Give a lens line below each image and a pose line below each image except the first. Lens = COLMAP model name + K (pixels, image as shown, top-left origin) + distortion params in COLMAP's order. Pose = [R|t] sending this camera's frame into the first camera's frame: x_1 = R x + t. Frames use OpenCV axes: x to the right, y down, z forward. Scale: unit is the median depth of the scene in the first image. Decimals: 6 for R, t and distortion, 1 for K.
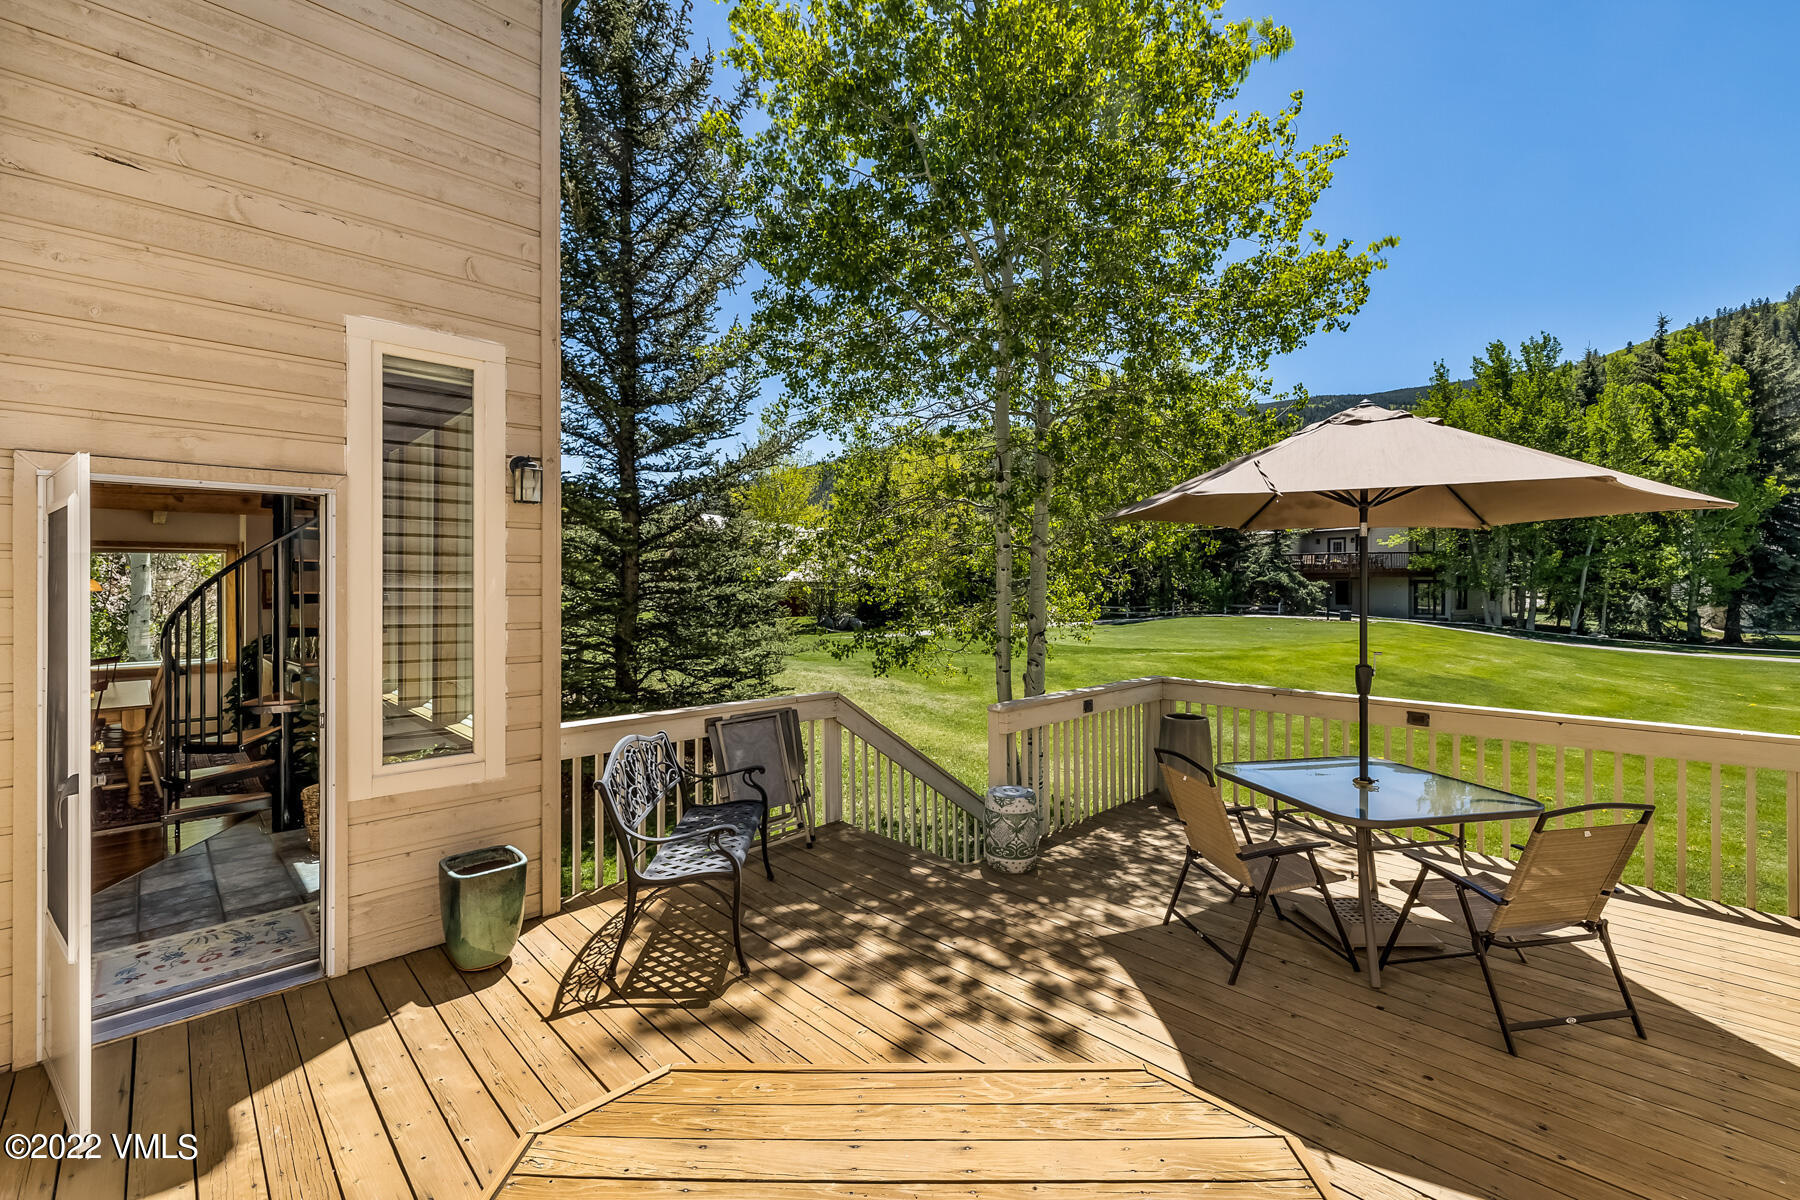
lens RADIAL K [[772.0, 0, 883.9], [0, 772.0, 587.5], [0, 0, 1]] dist [-0.002266, 0.000962]
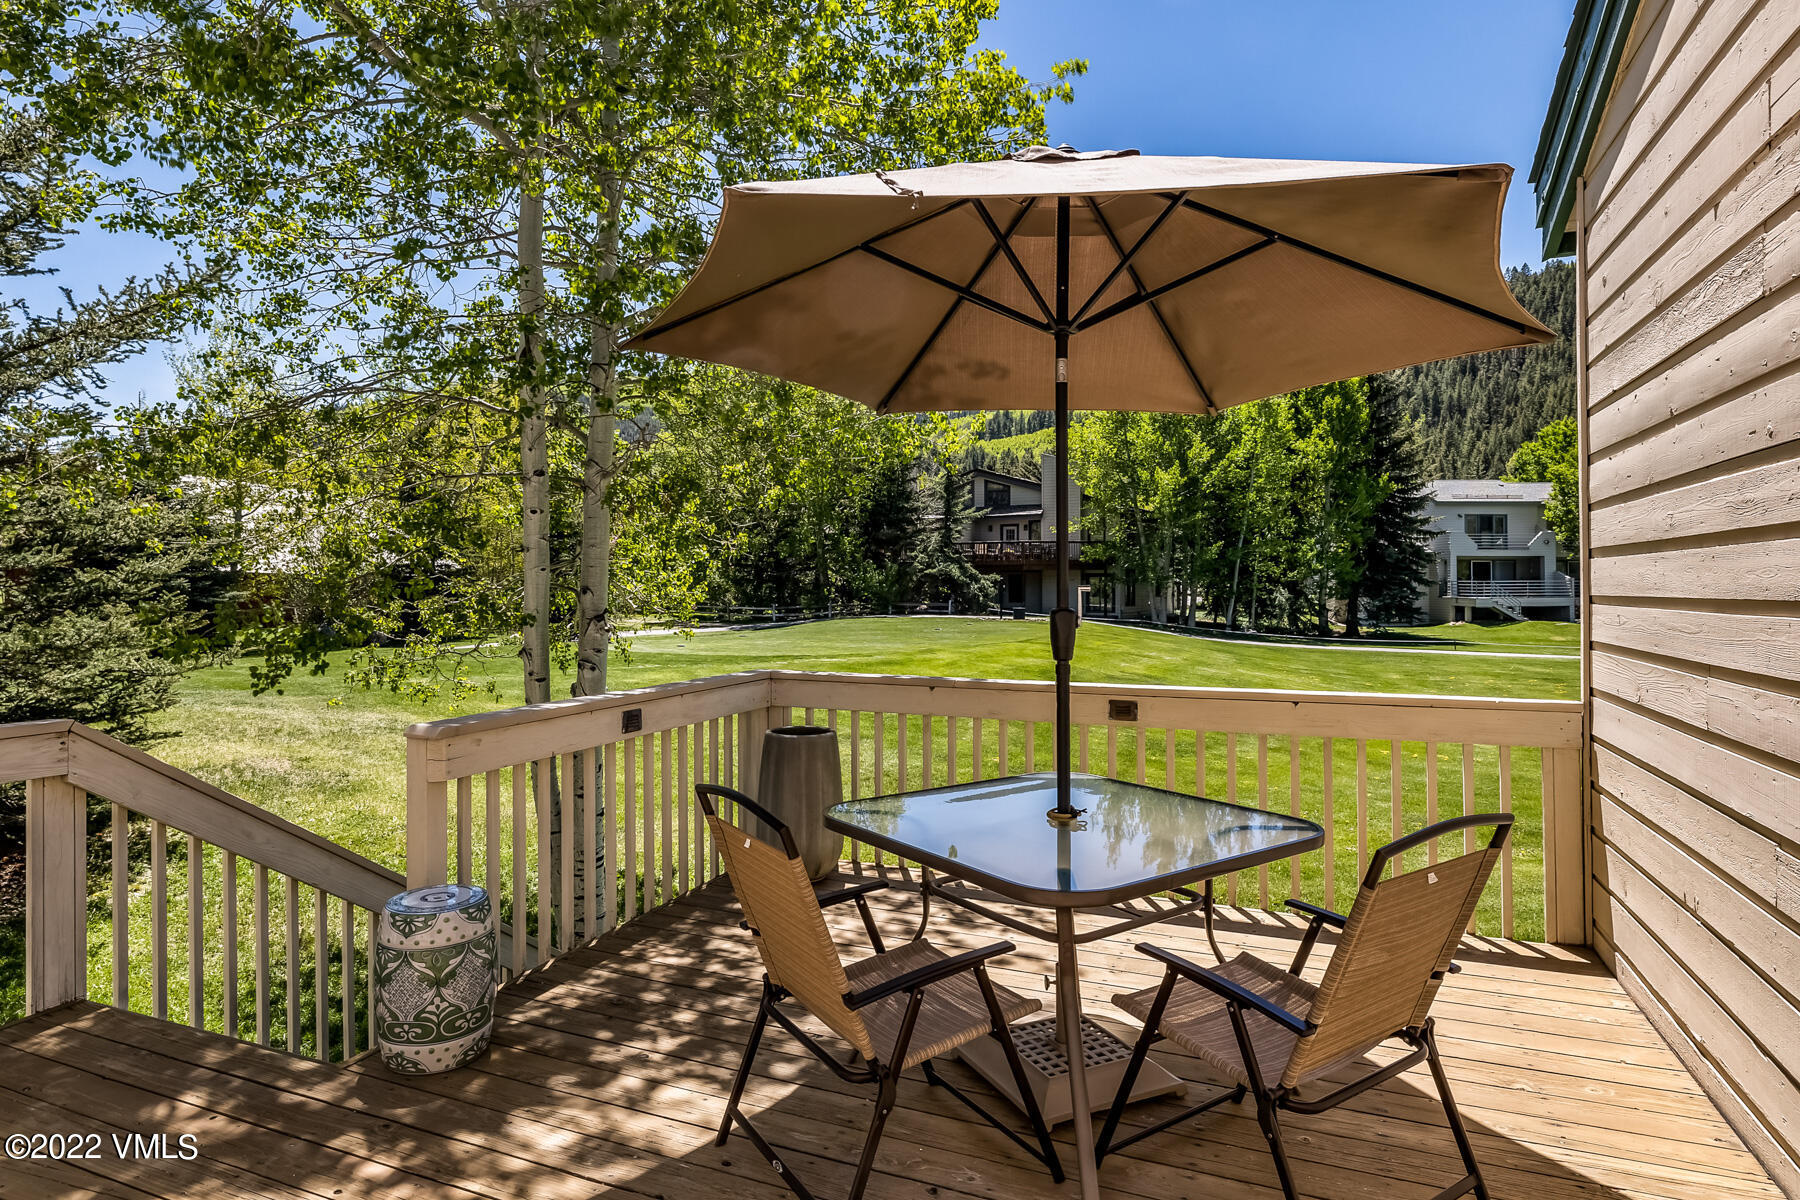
lens RADIAL K [[998.7, 0, 892.5], [0, 998.7, 601.1], [0, 0, 1]] dist [-0.004060, 0.000840]
pose [[0.915248, -0.006625, 0.402837, 0.212236], [0.002823, 0.999946, 0.010031, 0.086410], [-0.402882, -0.008044, 0.915217, 0.379264]]
